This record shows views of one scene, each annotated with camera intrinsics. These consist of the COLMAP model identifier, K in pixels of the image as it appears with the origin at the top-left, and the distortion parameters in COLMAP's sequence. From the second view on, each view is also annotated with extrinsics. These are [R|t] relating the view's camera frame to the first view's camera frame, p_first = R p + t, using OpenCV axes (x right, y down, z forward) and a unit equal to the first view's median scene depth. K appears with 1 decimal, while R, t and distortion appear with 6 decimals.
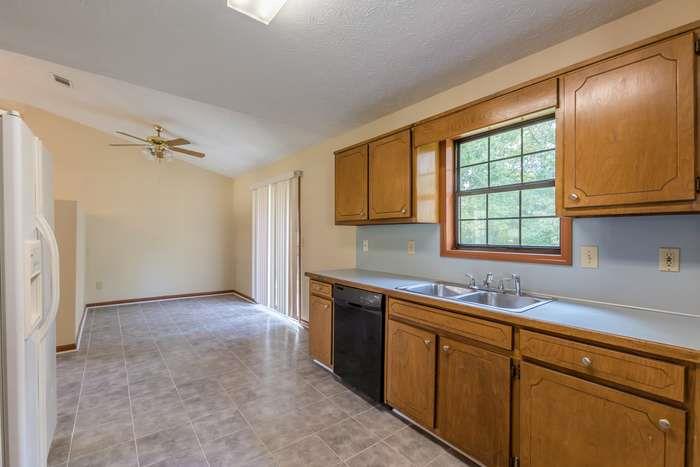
lens RADIAL K [[304.8, 0, 347.2], [0, 304.8, 236.1], [0, 0, 1]] dist [0.011854, -0.001419]
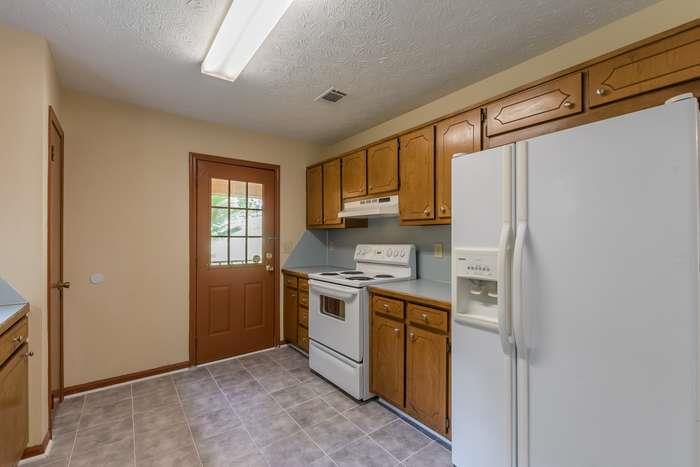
lens RADIAL K [[304.8, 0, 352.6], [0, 304.8, 234.9], [0, 0, 1]] dist [0.011854, -0.001419]
pose [[0.999873, -0.015506, -0.003719, 0.184933], [0.015457, 0.999798, -0.012855, 0.002188], [0.003917, 0.012796, 0.999910, -0.238471]]
